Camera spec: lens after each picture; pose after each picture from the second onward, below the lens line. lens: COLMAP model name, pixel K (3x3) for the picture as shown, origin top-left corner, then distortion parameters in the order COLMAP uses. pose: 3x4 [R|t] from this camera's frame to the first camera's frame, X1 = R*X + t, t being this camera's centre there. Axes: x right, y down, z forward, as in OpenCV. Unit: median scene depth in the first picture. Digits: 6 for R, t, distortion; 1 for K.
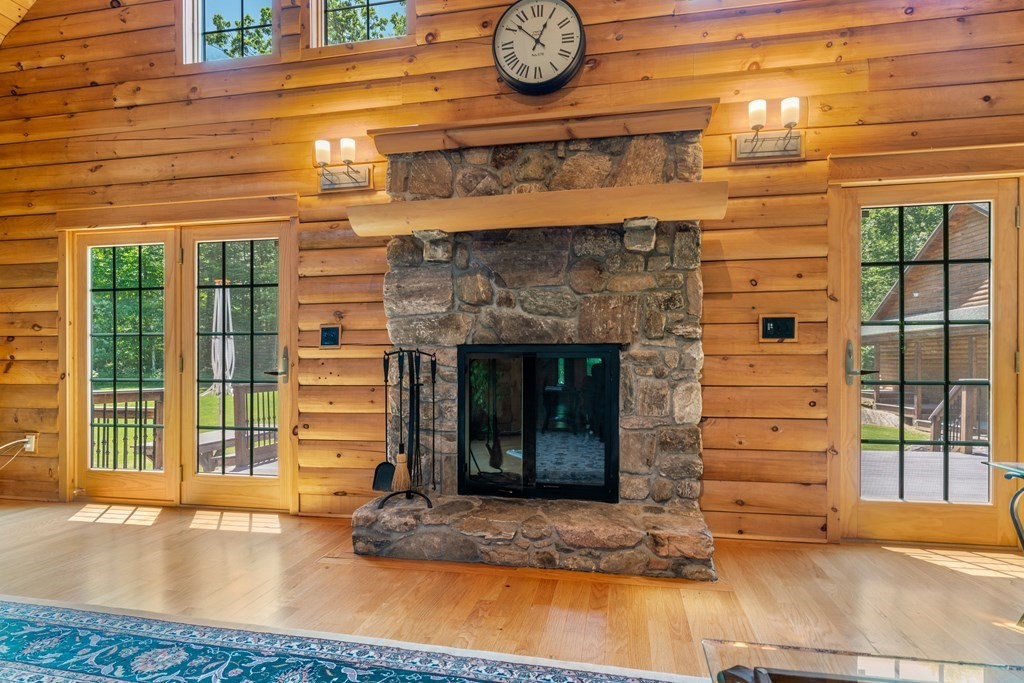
lens RADIAL K [[539.2, 0, 513.9], [0, 539.2, 372.6], [0, 0, 1]] dist [-0.000428, -0.003851]
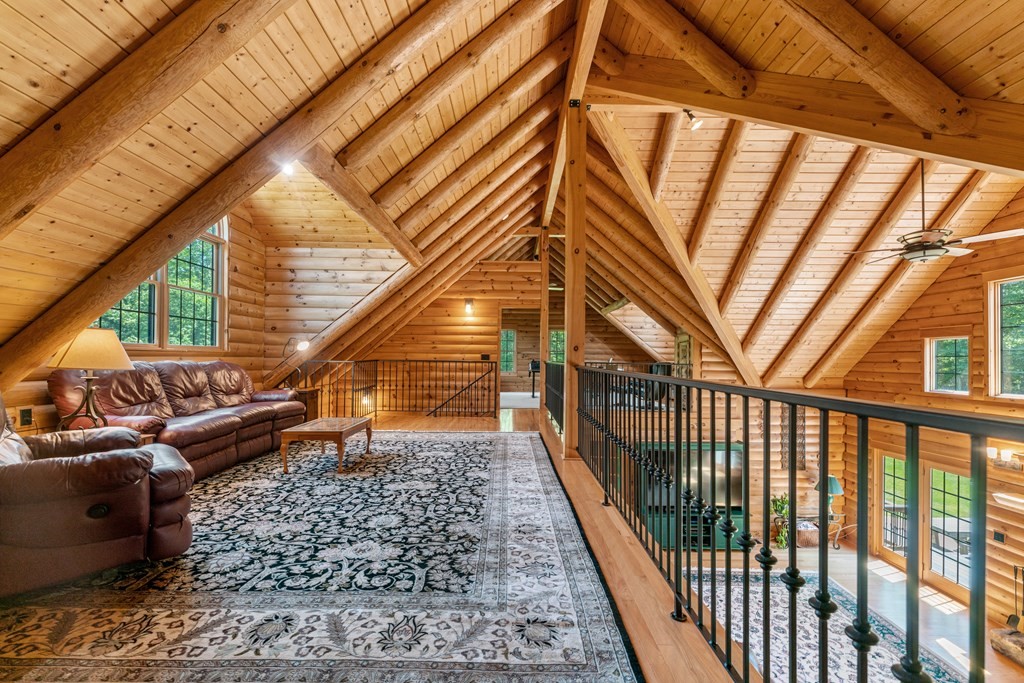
lens RADIAL K [[449.3, 0, 509.4], [0, 449.3, 350.9], [0, 0, 1]] dist [-0.003102, 0.000197]
pose [[0.180780, -0.012206, -0.983448, 1.155821], [-0.018436, 0.999705, -0.015796, -0.820963], [0.983351, 0.020986, 0.180502, -1.335664]]
